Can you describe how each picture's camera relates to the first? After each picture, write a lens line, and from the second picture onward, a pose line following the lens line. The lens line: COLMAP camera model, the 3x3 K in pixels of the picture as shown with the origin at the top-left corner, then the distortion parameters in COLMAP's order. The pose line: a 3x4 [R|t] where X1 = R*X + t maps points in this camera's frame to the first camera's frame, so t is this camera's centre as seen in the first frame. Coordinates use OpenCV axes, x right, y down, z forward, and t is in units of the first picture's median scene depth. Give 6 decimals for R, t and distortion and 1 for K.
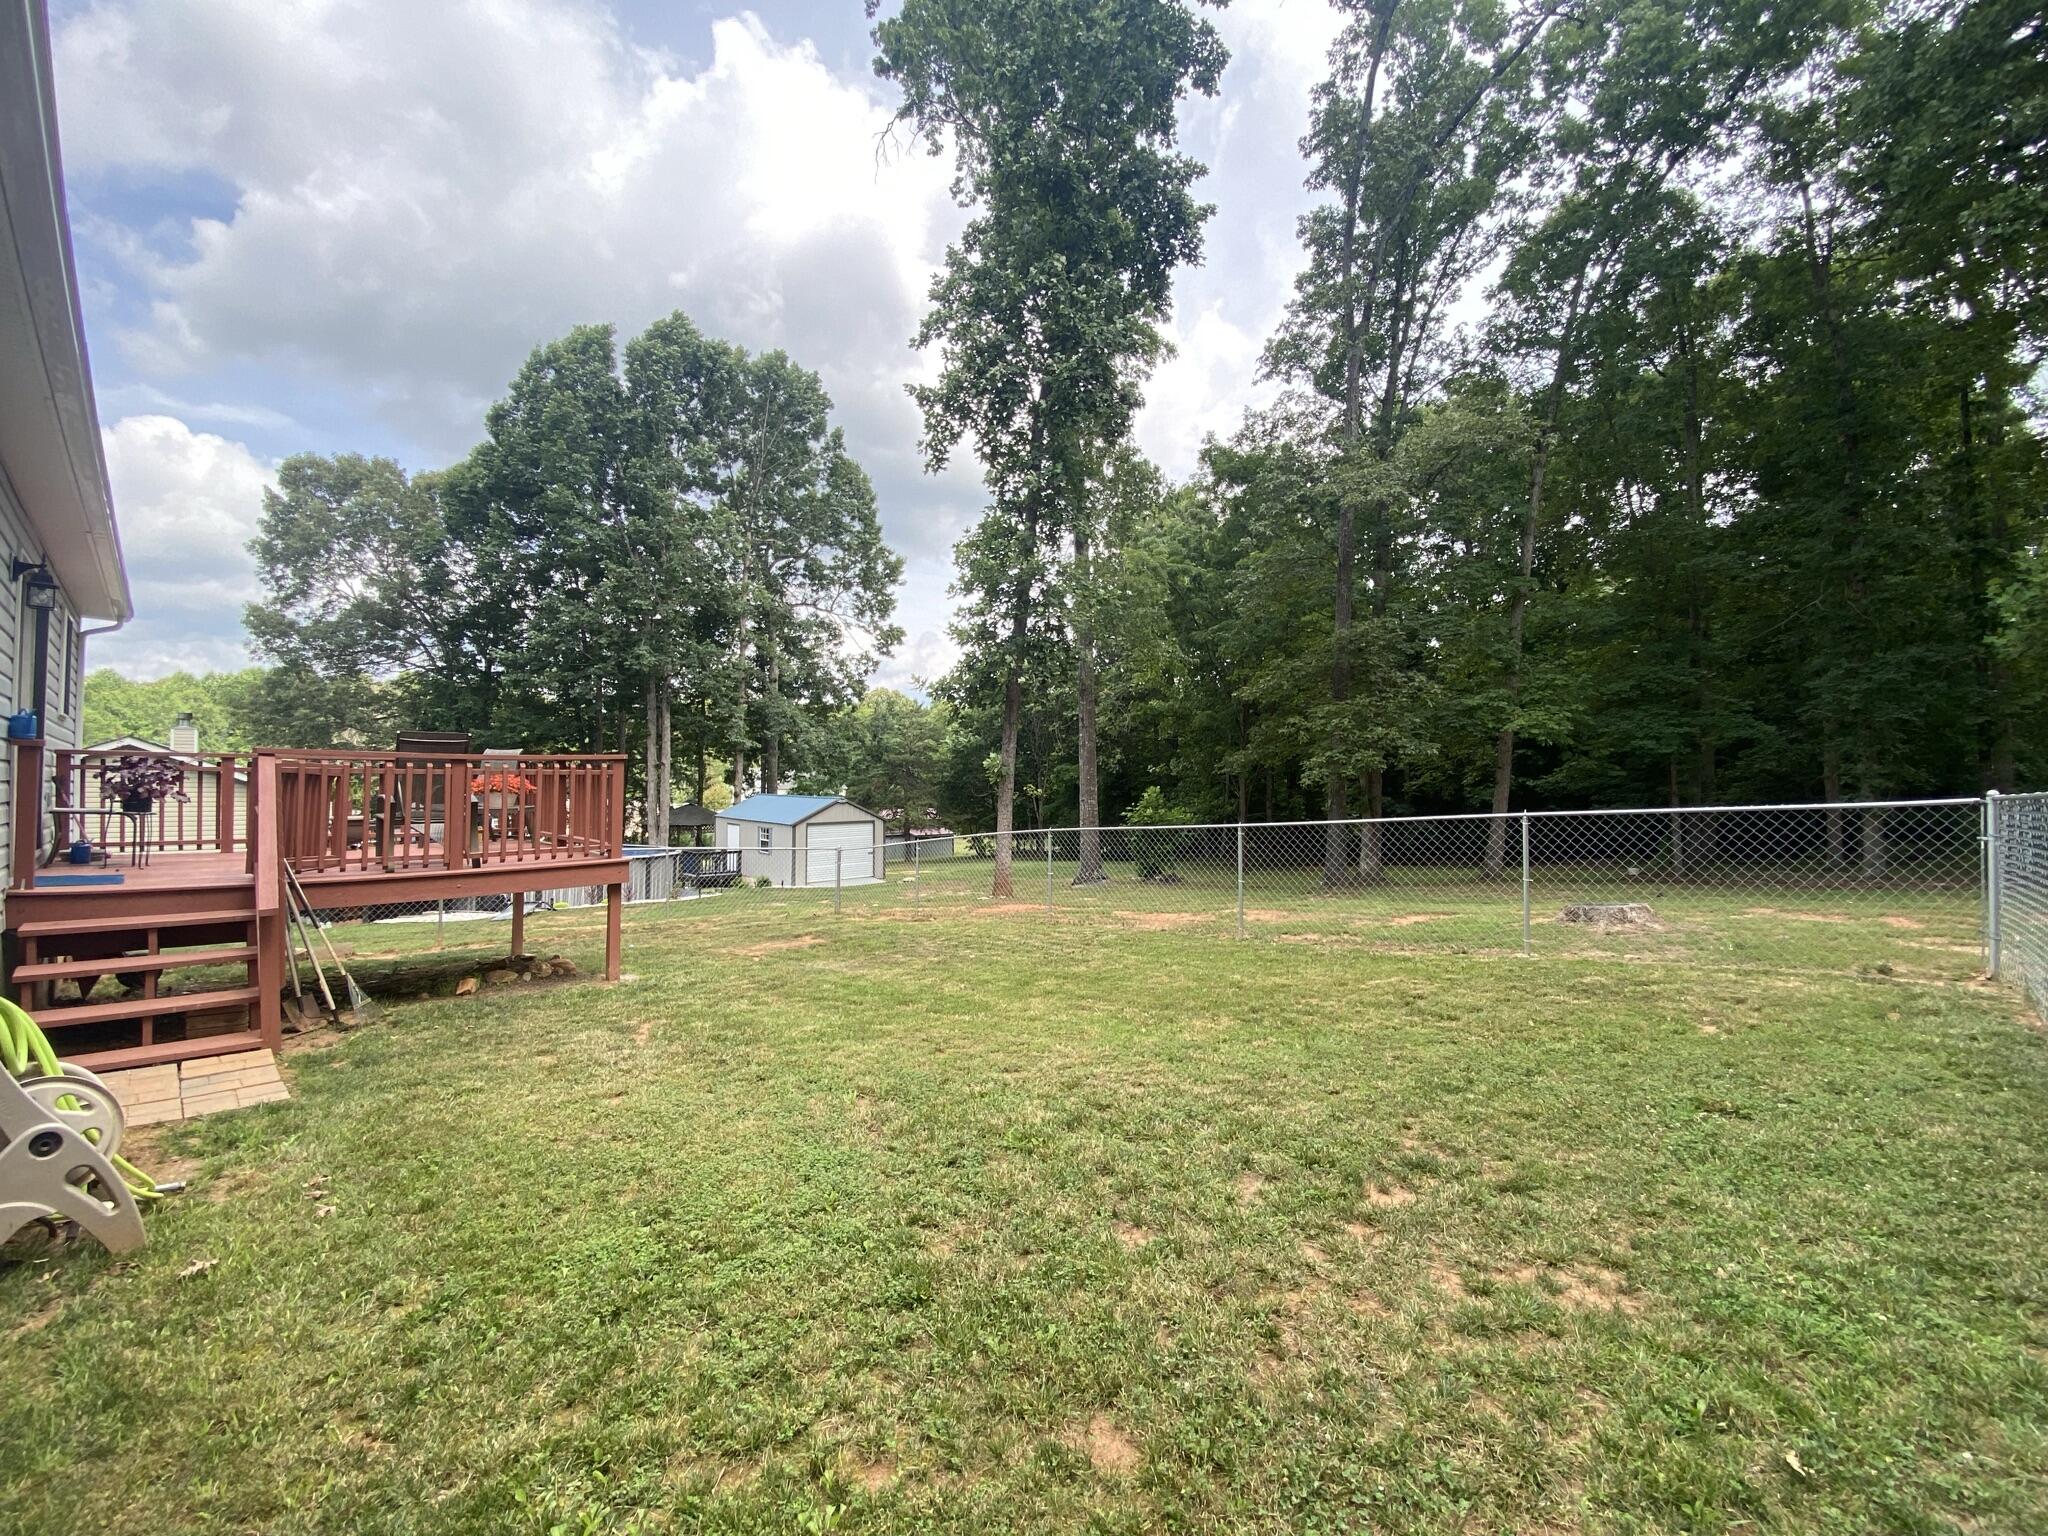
lens RADIAL K [[818.1, 0, 1028.0], [0, 818.1, 773.1], [0, 0, 1]] dist [0.024509, -0.021584]
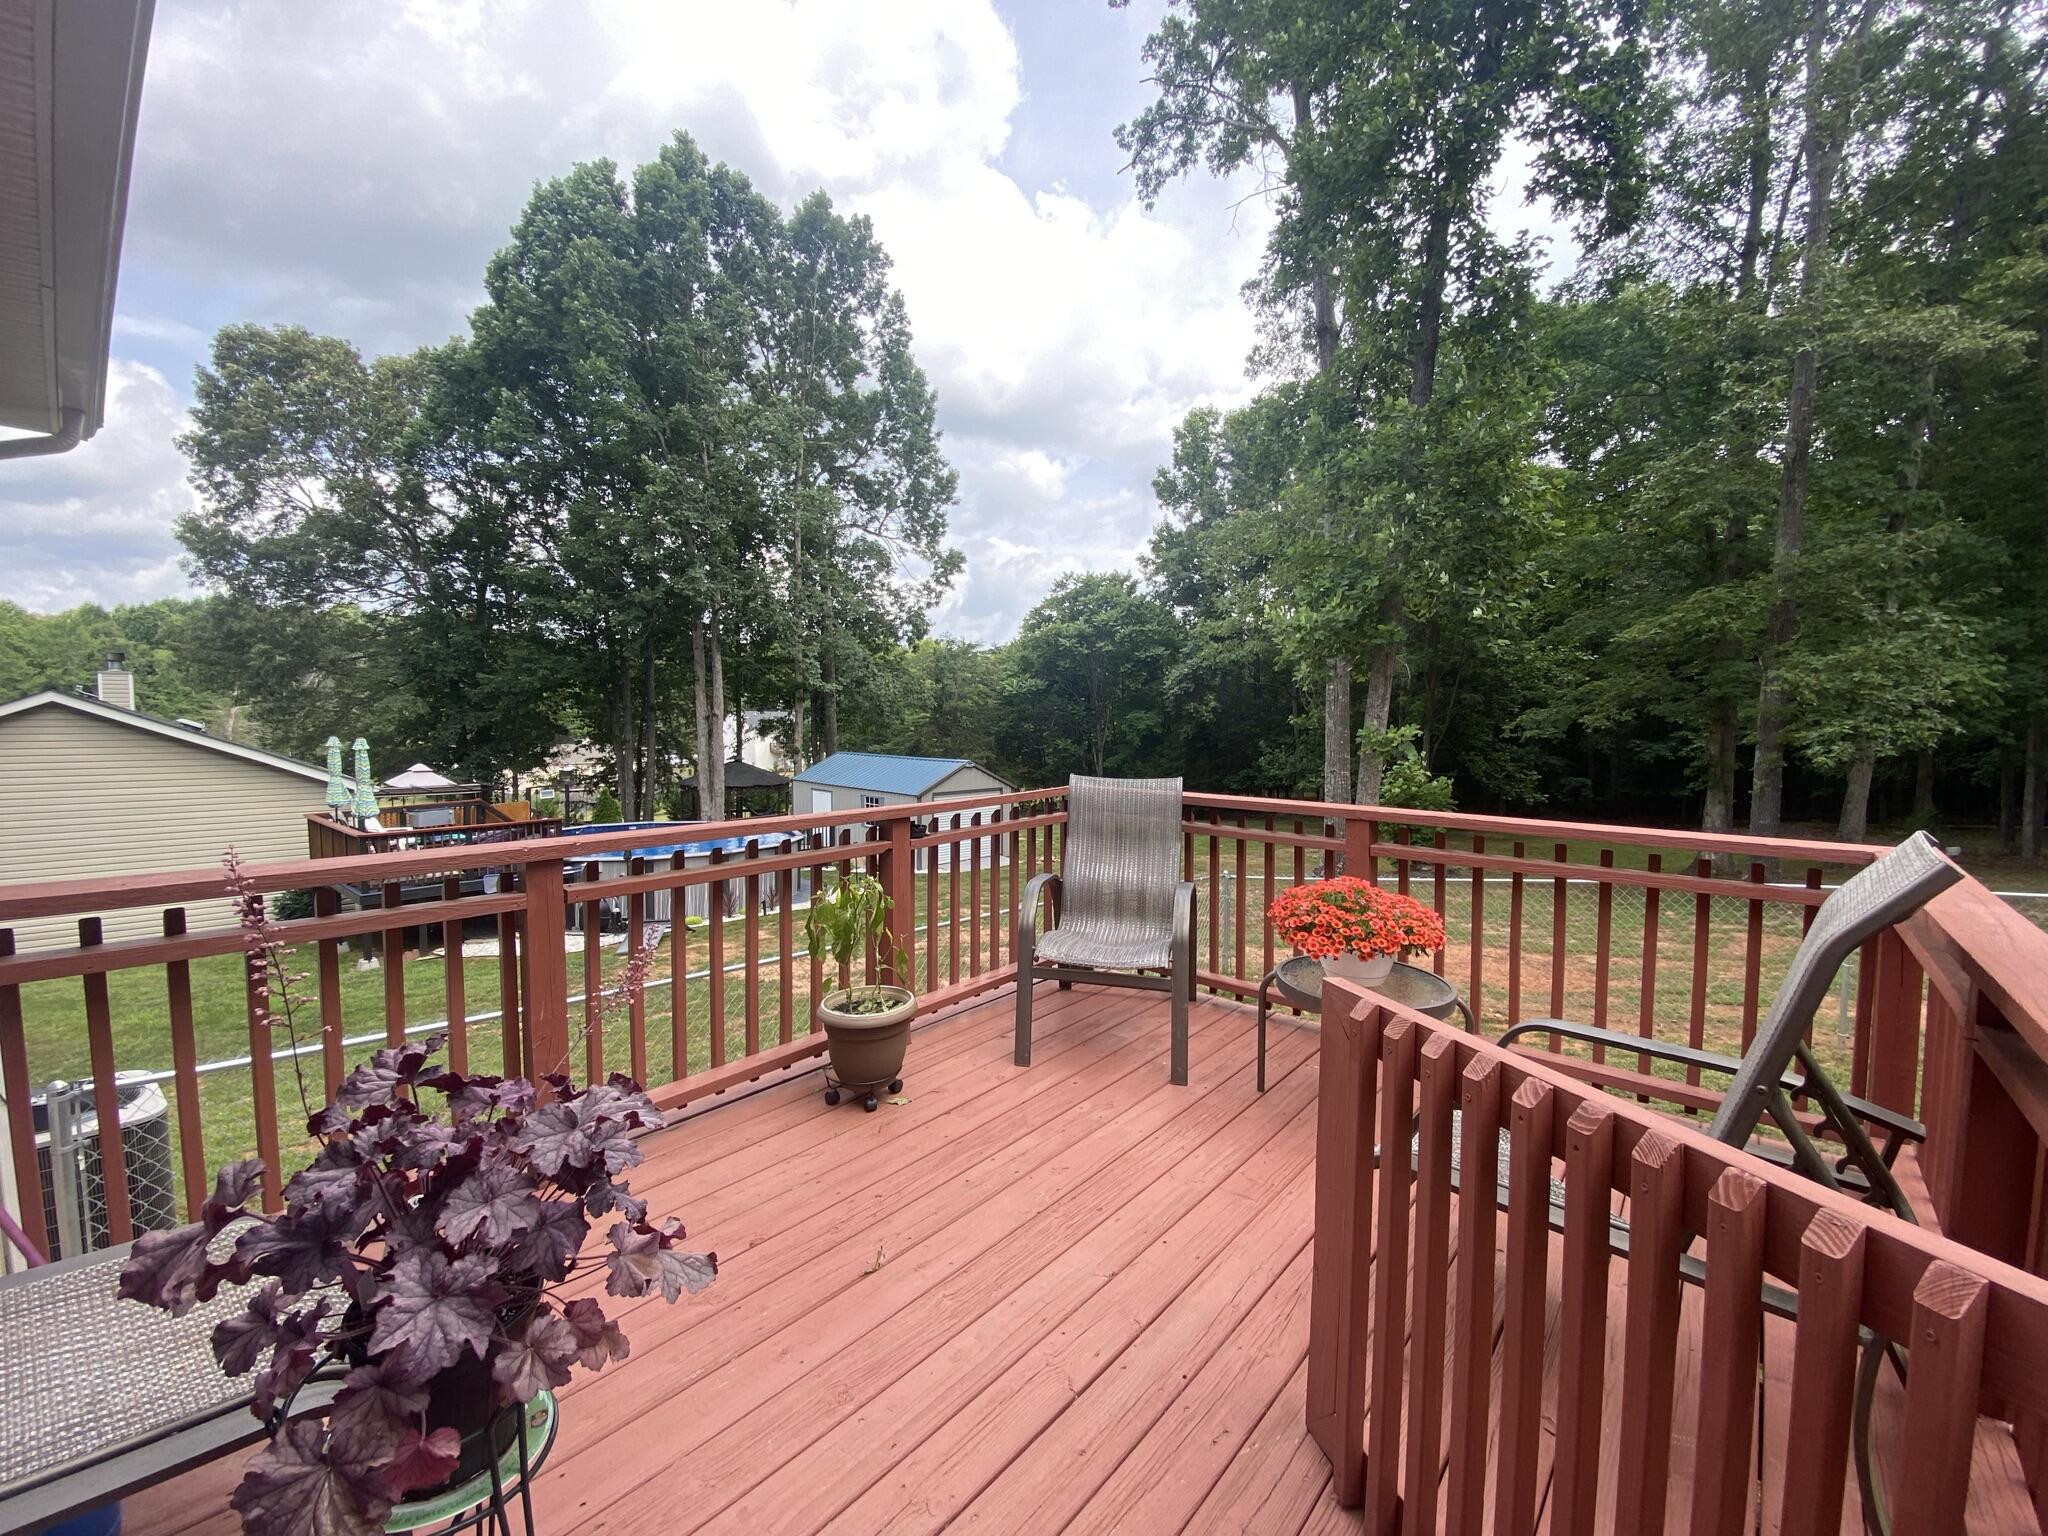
lens RADIAL K [[825.7, 0, 1026.3], [0, 825.7, 769.4], [0, 0, 1]] dist [0.024534, -0.022366]
pose [[0.998800, -0.003626, 0.048831, -0.149487], [0.000187, 0.997529, 0.070258, -0.013297], [-0.048965, -0.070164, 0.996333, 0.124487]]
